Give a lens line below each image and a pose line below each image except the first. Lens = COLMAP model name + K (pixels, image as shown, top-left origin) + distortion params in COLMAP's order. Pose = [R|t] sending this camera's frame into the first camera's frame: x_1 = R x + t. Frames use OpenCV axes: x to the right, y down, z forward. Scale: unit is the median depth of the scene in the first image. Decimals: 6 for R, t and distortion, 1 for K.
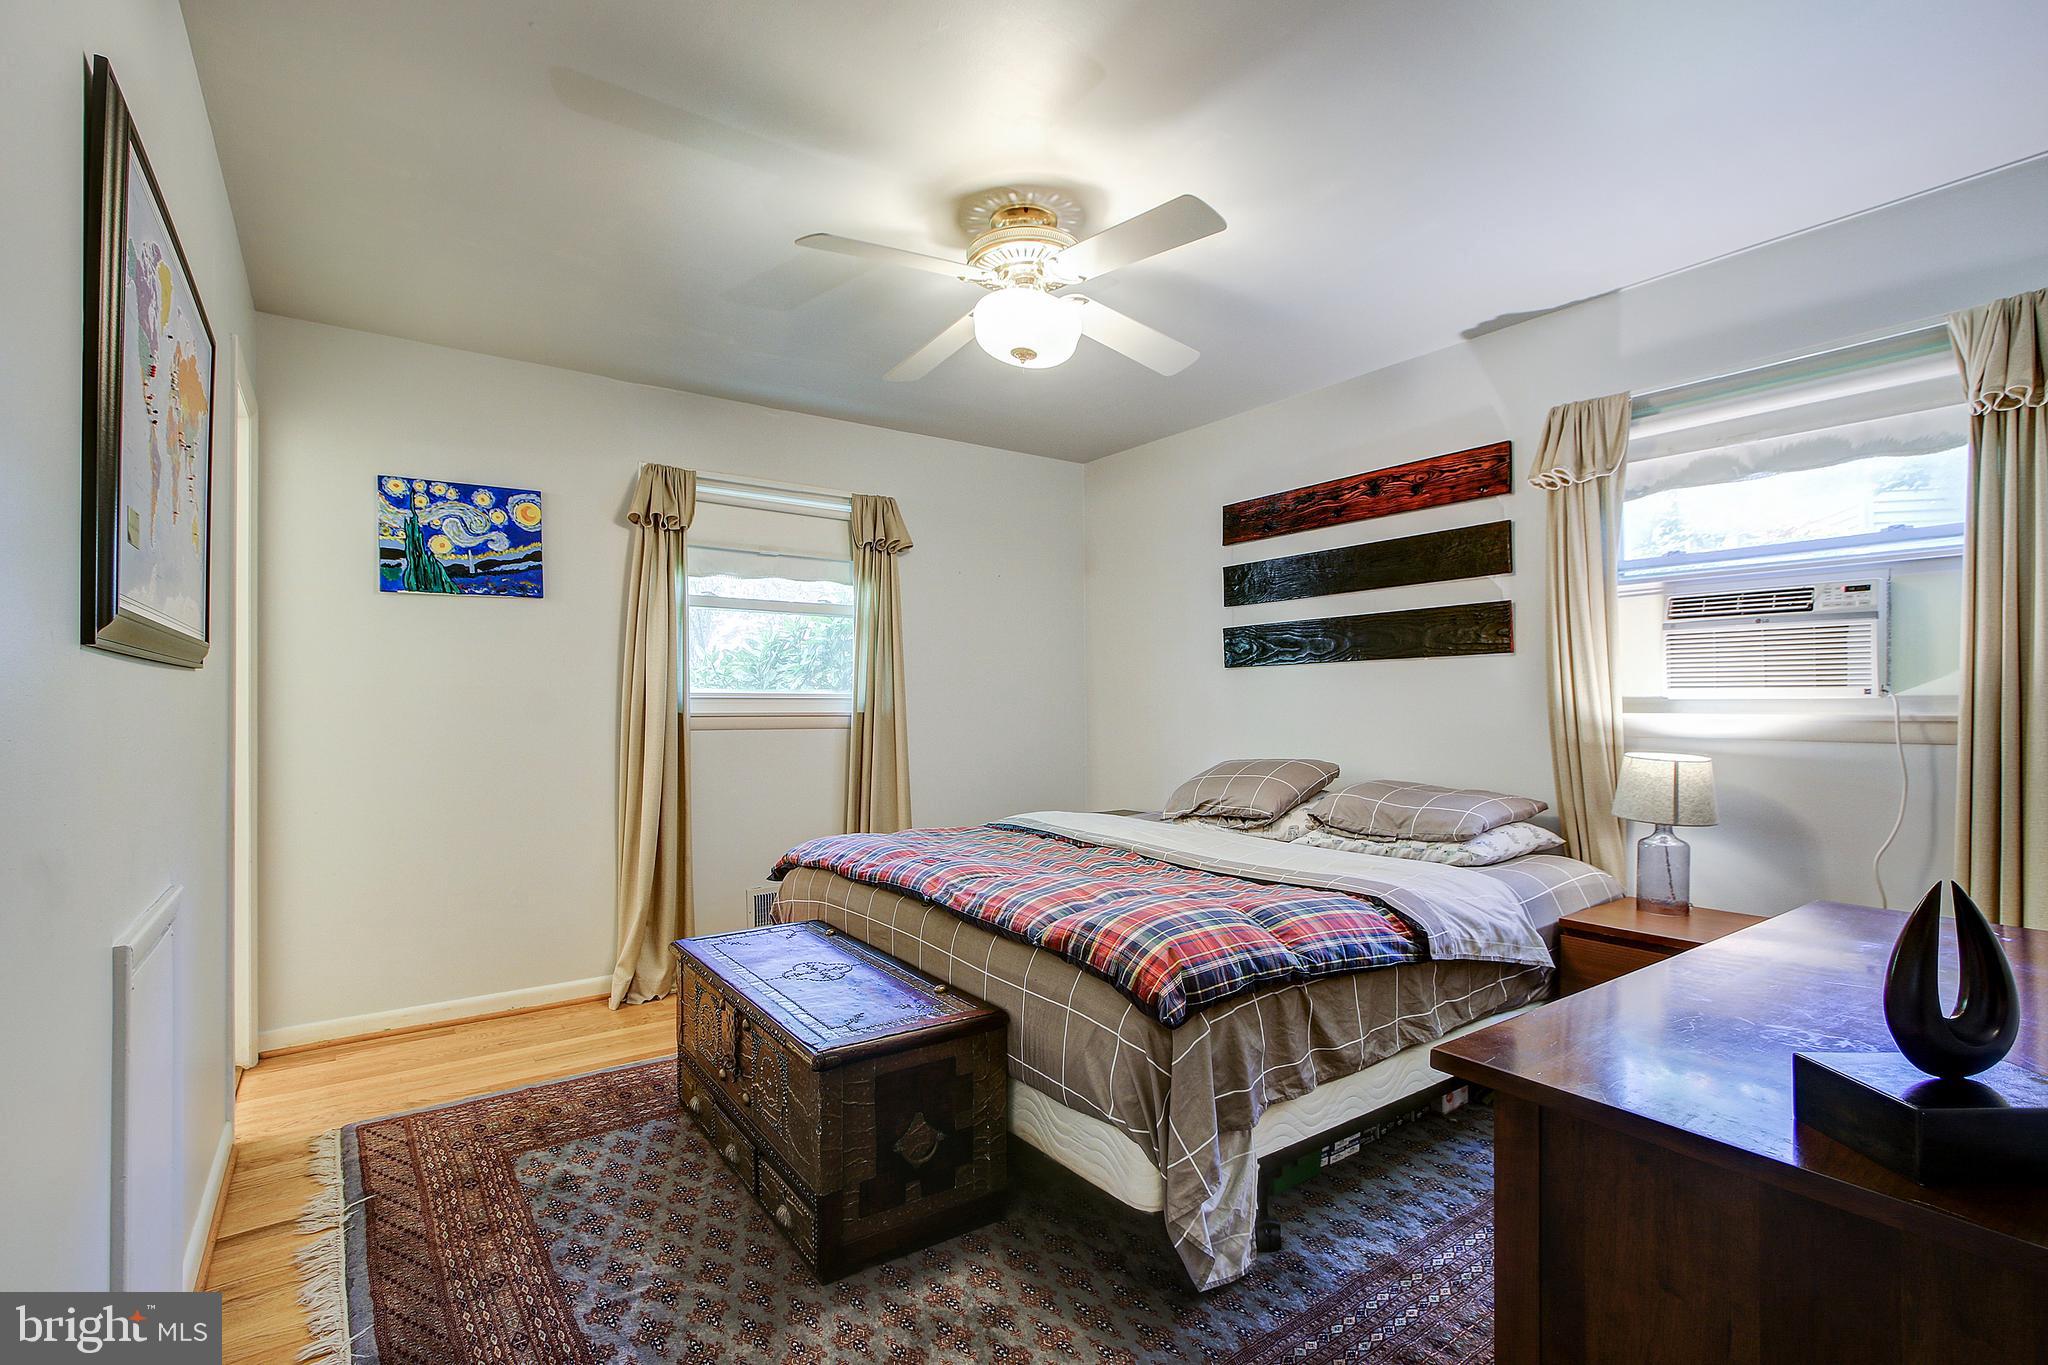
lens RADIAL K [[969.3, 0, 1087.3], [0, 969.3, 696.2], [0, 0, 1]] dist [0.021808, 0.000243]
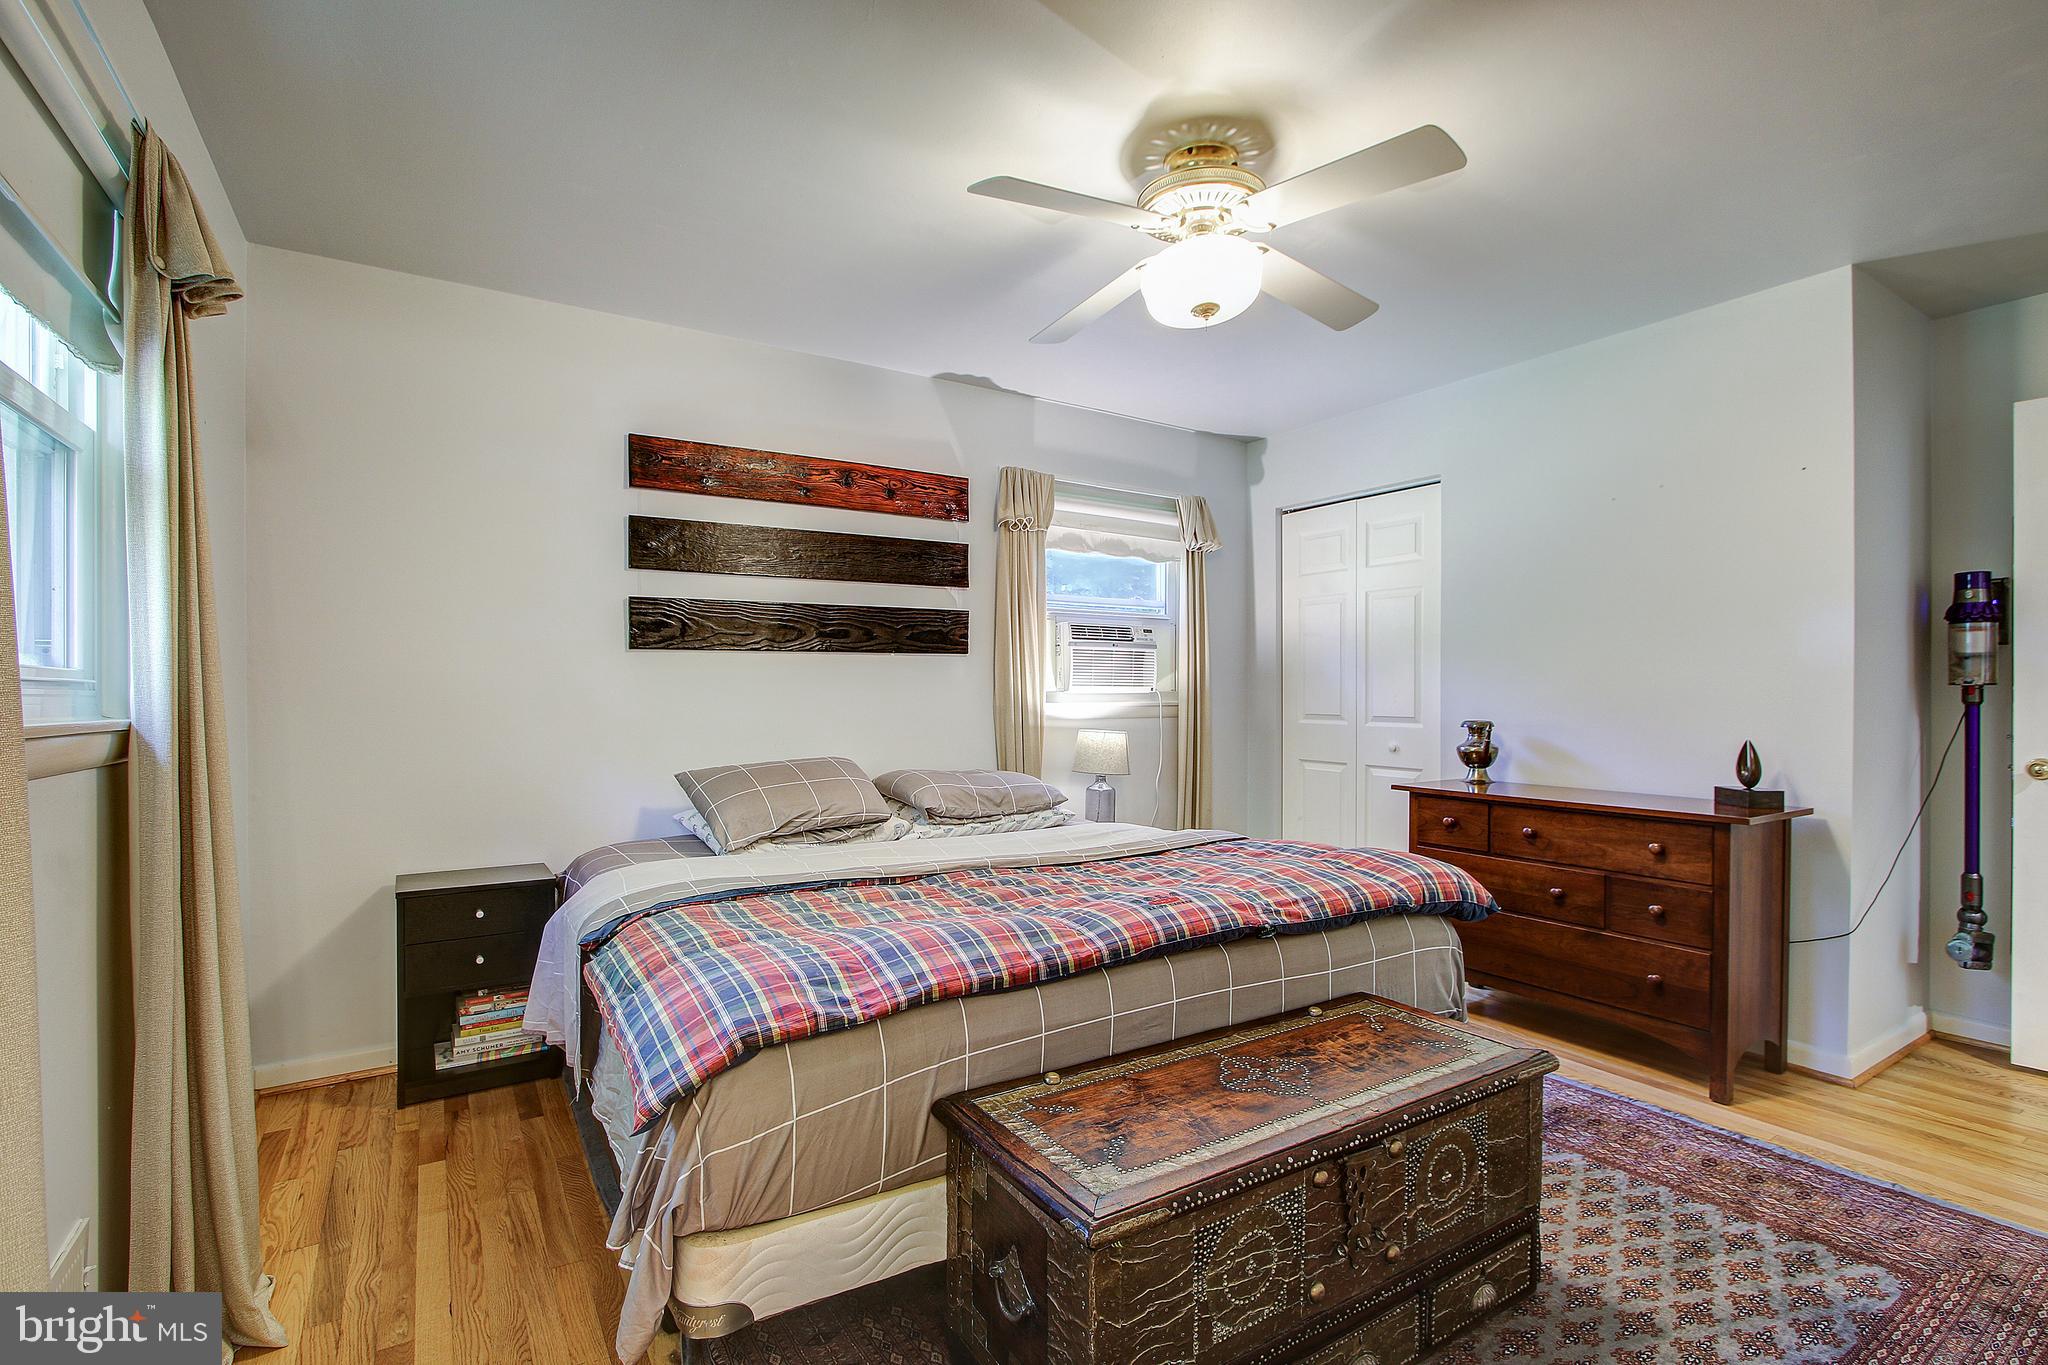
lens RADIAL K [[949.8, 0, 1040.4], [0, 949.8, 698.3], [0, 0, 1]] dist [-0.012643, 0.000971]
pose [[0.089761, -0.004213, 0.995954, -0.729806], [-0.006634, 0.999966, 0.004828, 0.003685], [-0.995941, -0.007041, 0.089730, 0.803307]]
